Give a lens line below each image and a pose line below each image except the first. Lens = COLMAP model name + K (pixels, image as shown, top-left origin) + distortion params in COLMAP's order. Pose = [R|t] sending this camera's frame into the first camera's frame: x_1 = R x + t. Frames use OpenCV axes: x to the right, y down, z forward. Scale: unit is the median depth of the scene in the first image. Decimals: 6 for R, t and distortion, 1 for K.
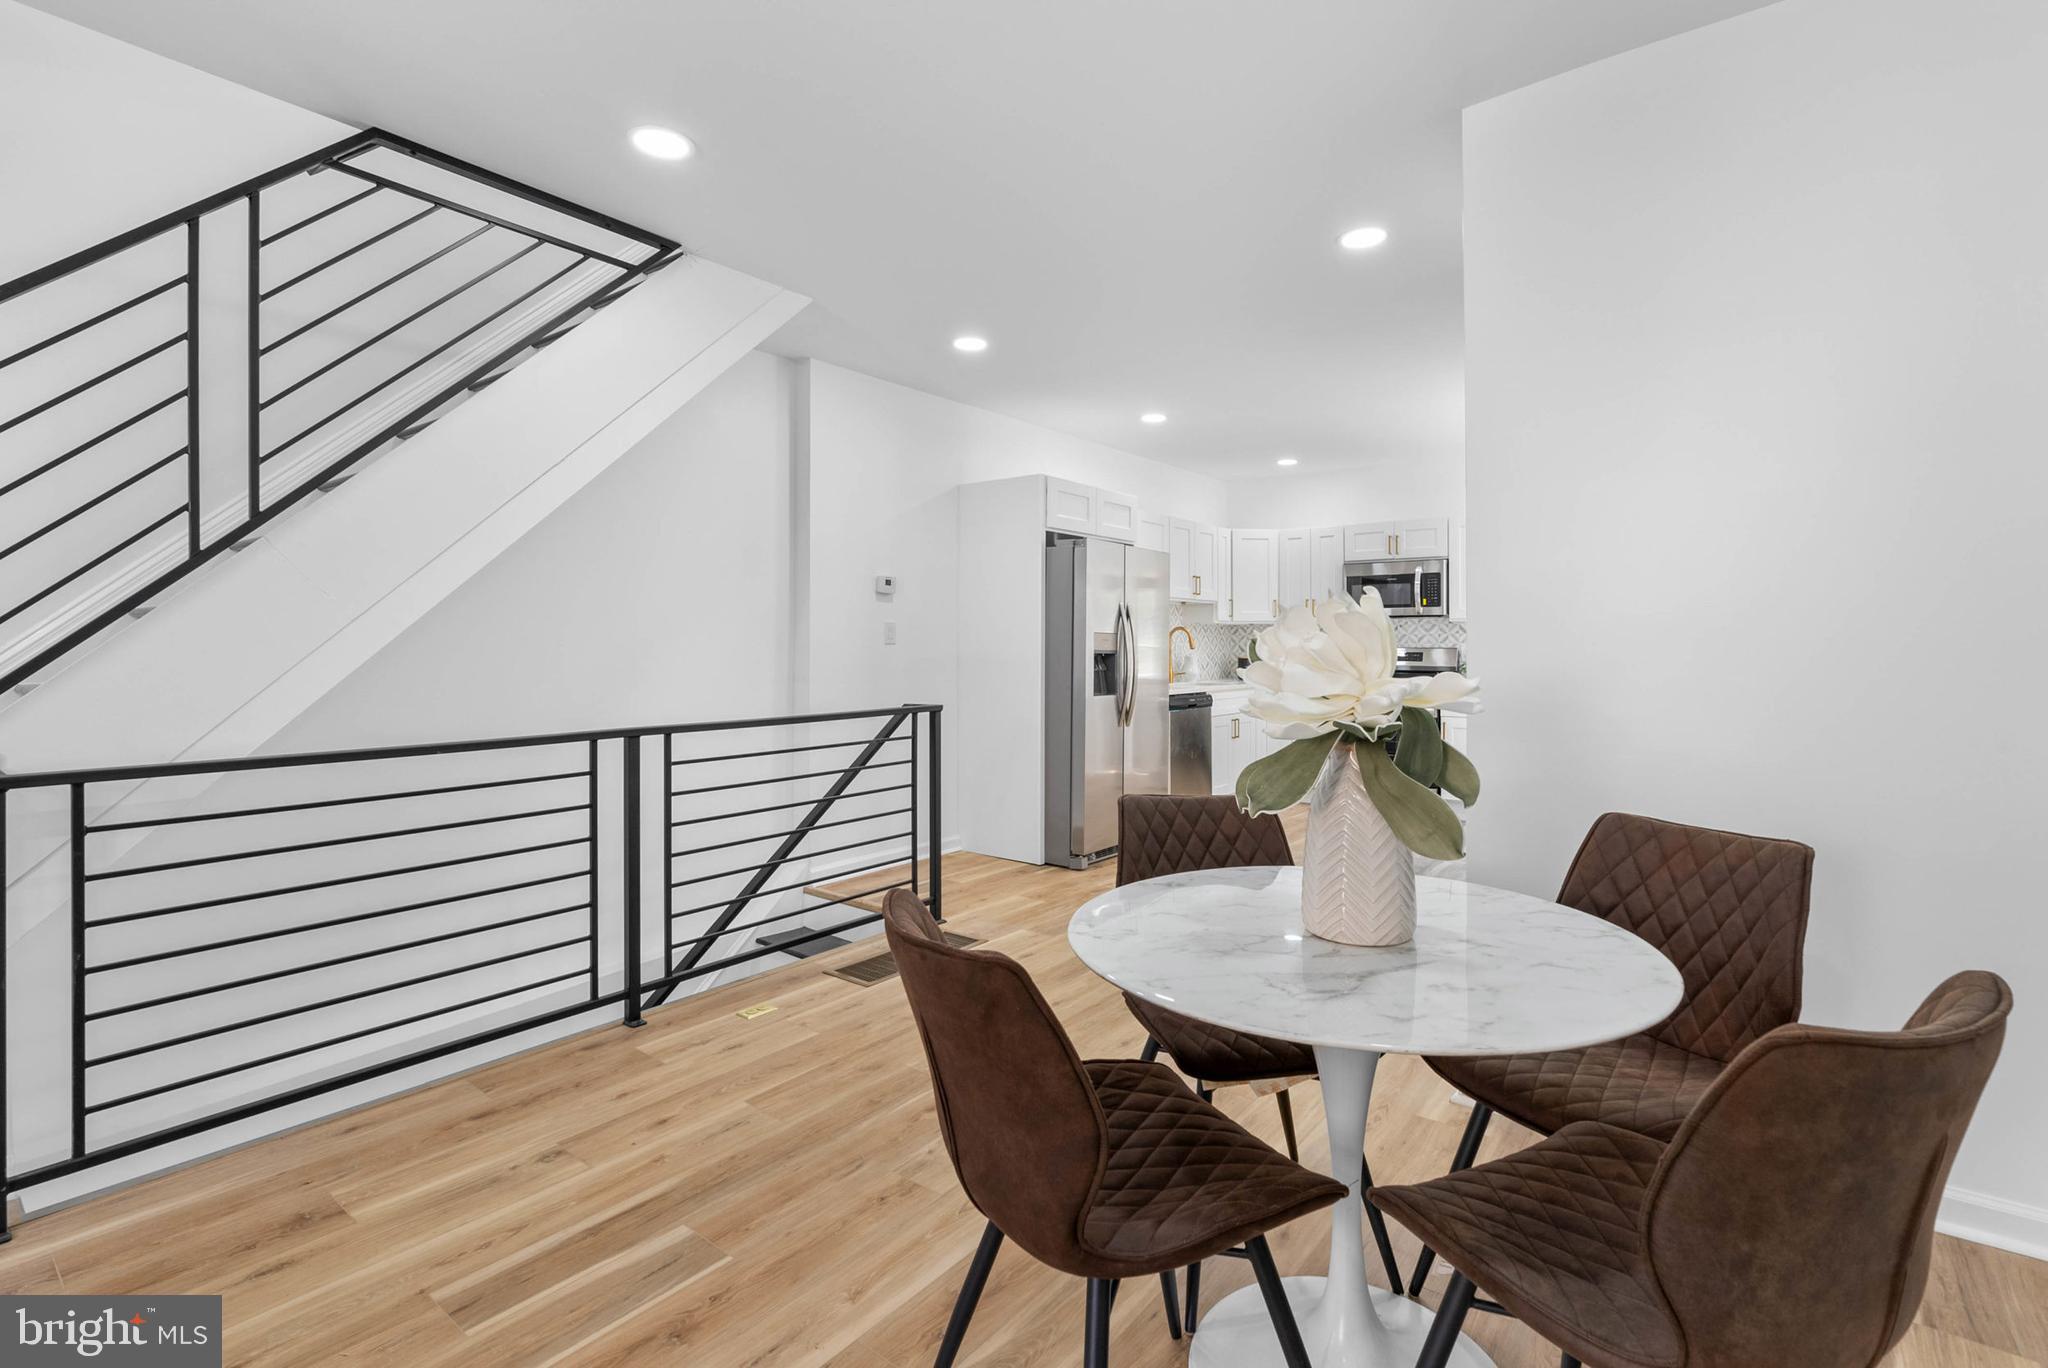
lens RADIAL K [[937.1, 0, 1043.7], [0, 937.1, 642.9], [0, 0, 1]] dist [-0.013353, 0.004203]
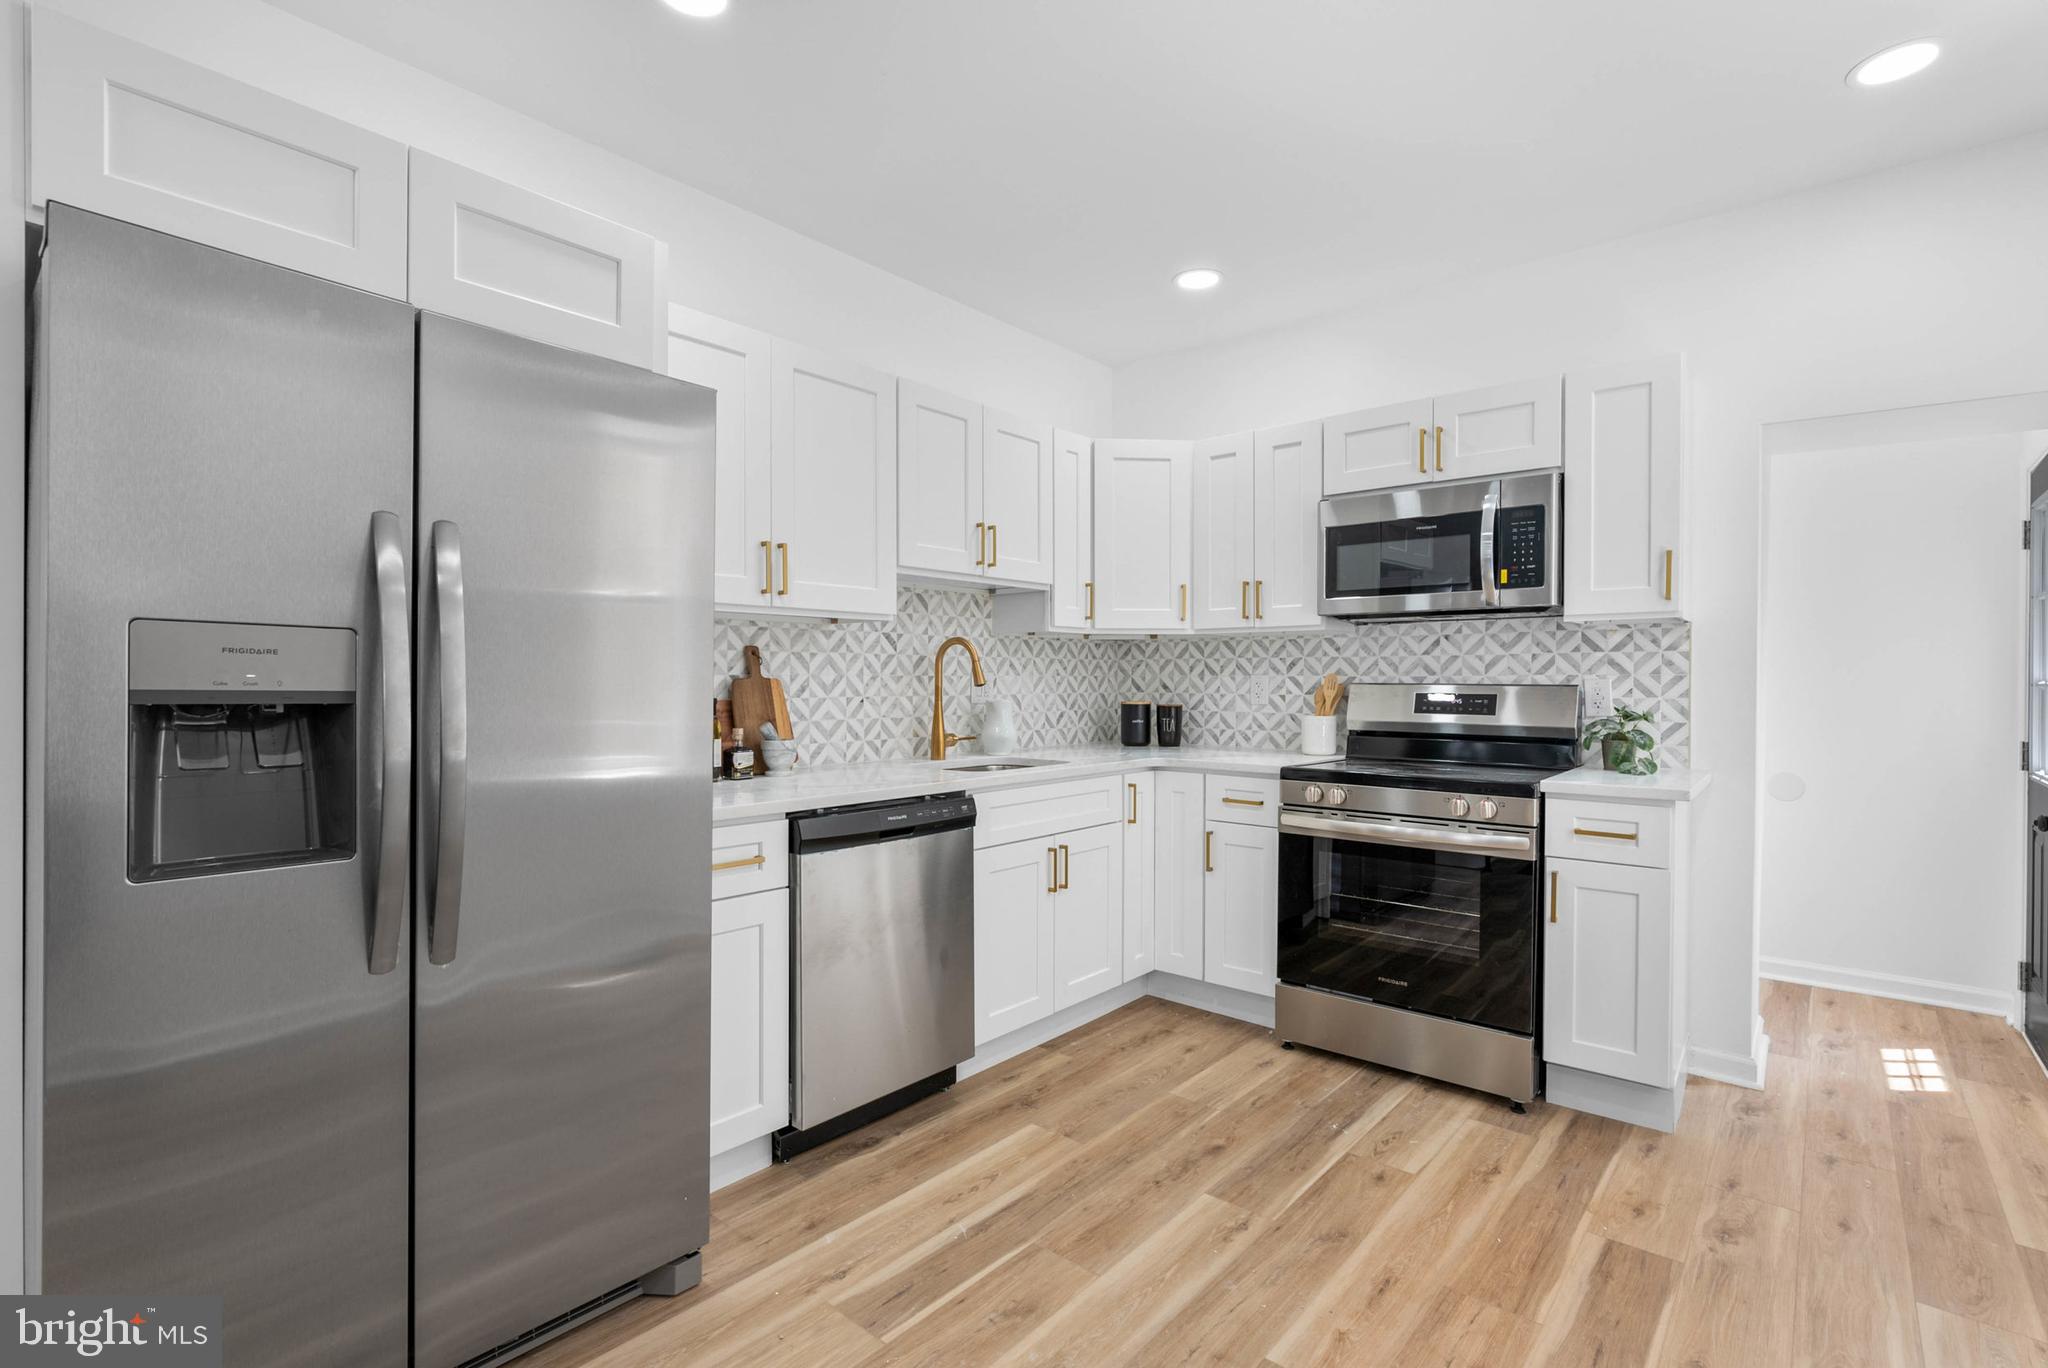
lens RADIAL K [[937.1, 0, 1042.2], [0, 937.1, 688.8], [0, 0, 1]] dist [-0.013353, 0.004203]
pose [[0.998970, 0.003307, -0.045257, 0.216885], [-0.002804, 0.999934, 0.011164, 0.002840], [0.045291, -0.011026, 0.998913, 0.565613]]
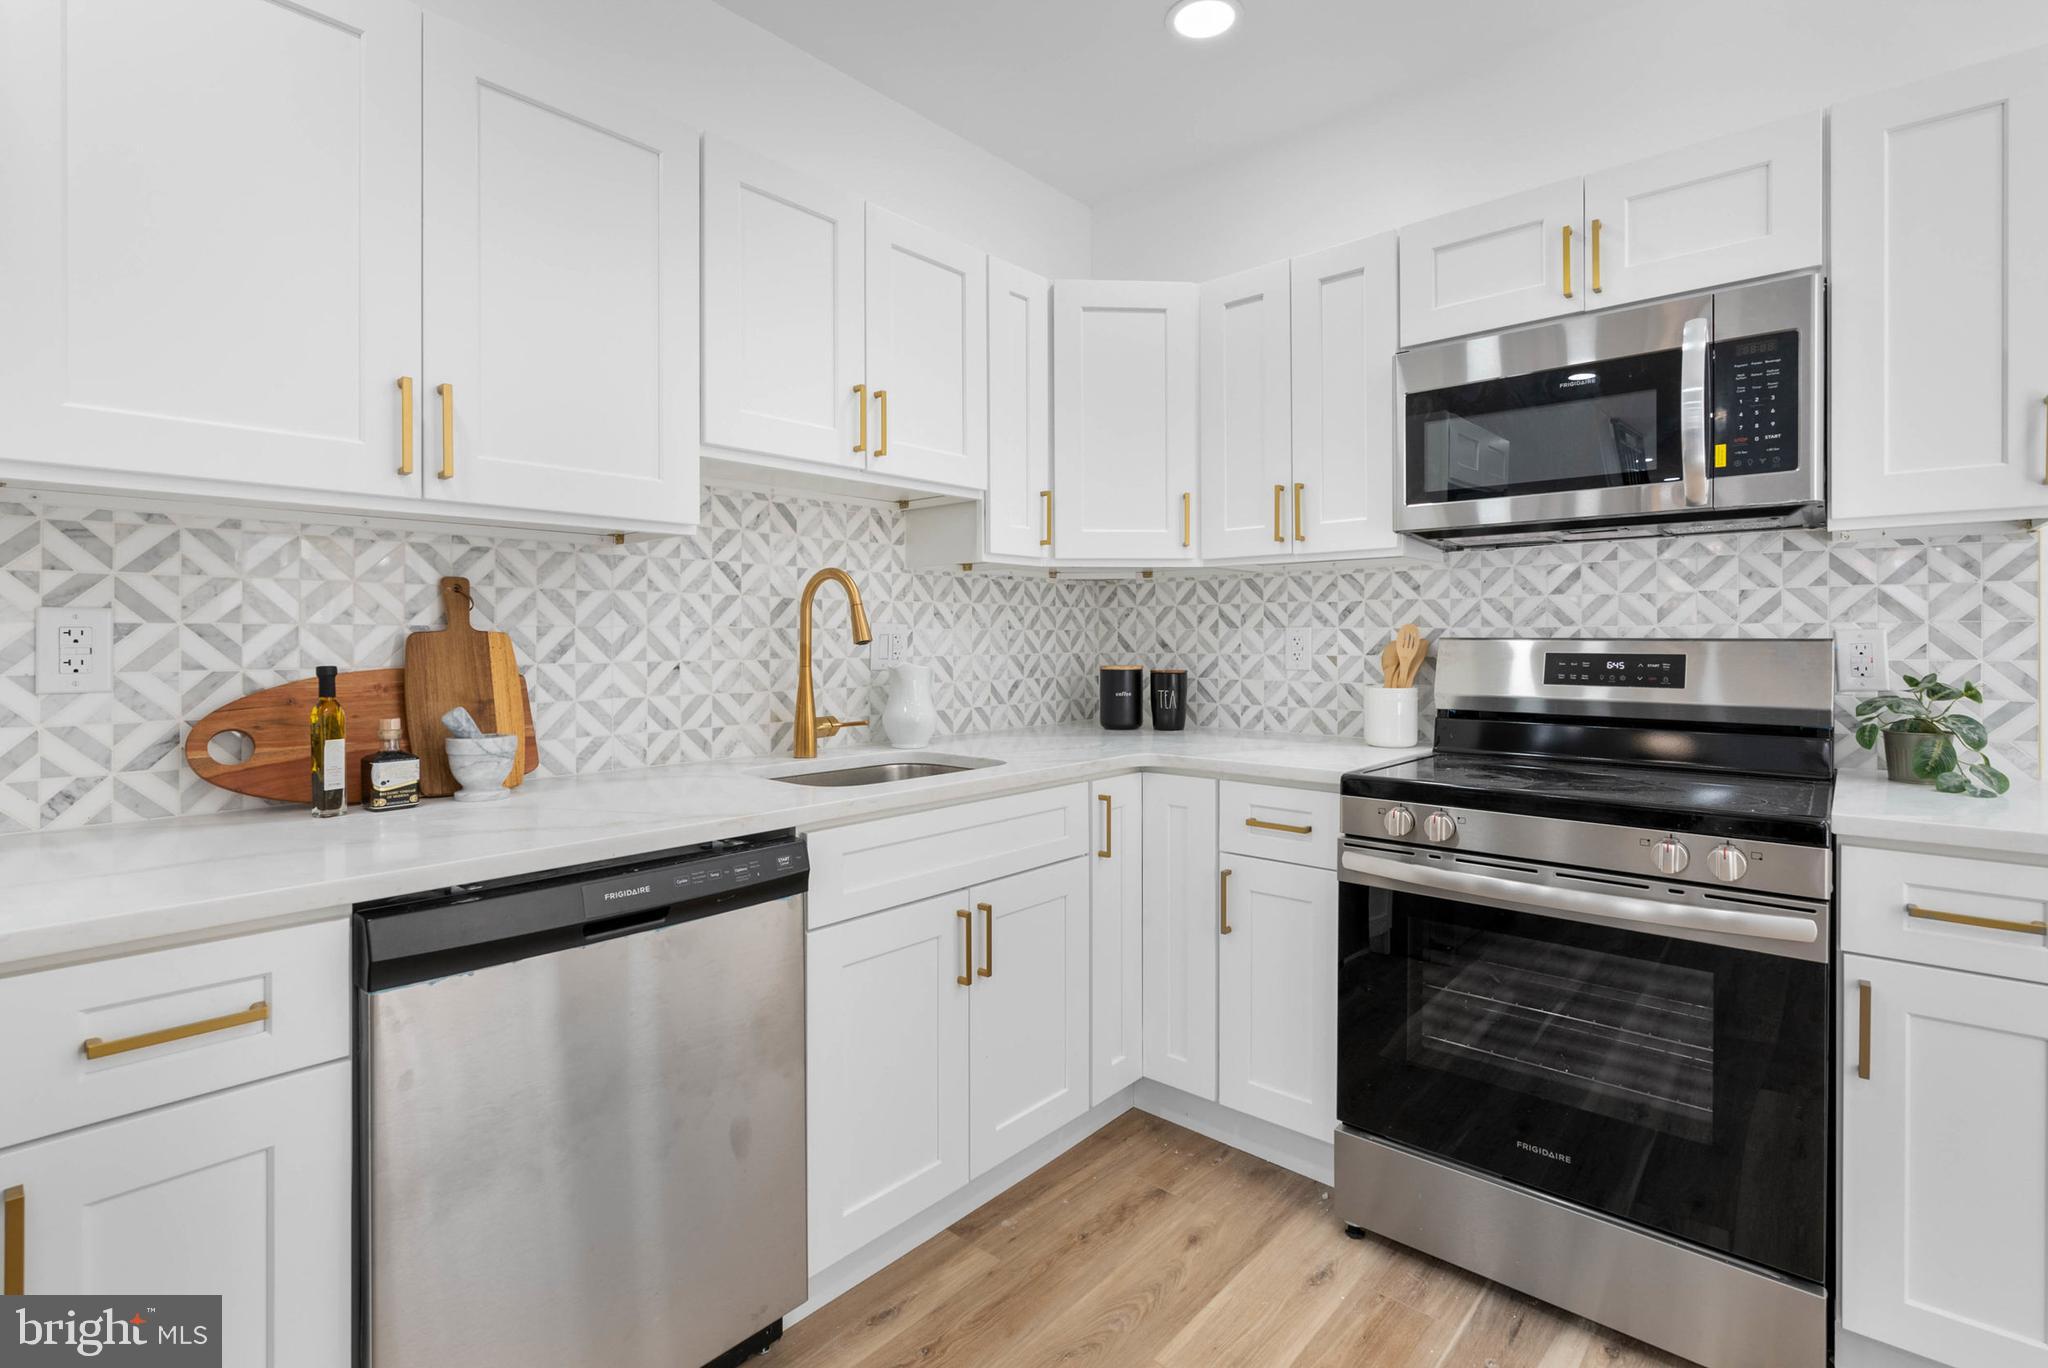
lens RADIAL K [[937.1, 0, 1045.7], [0, 937.1, 643.3], [0, 0, 1]] dist [-0.013353, 0.004203]
pose [[0.998101, 0.000140, -0.061602, 0.241003], [0.000200, 0.999985, 0.005514, 0.004987], [0.061602, -0.005516, 0.998086, 0.738752]]
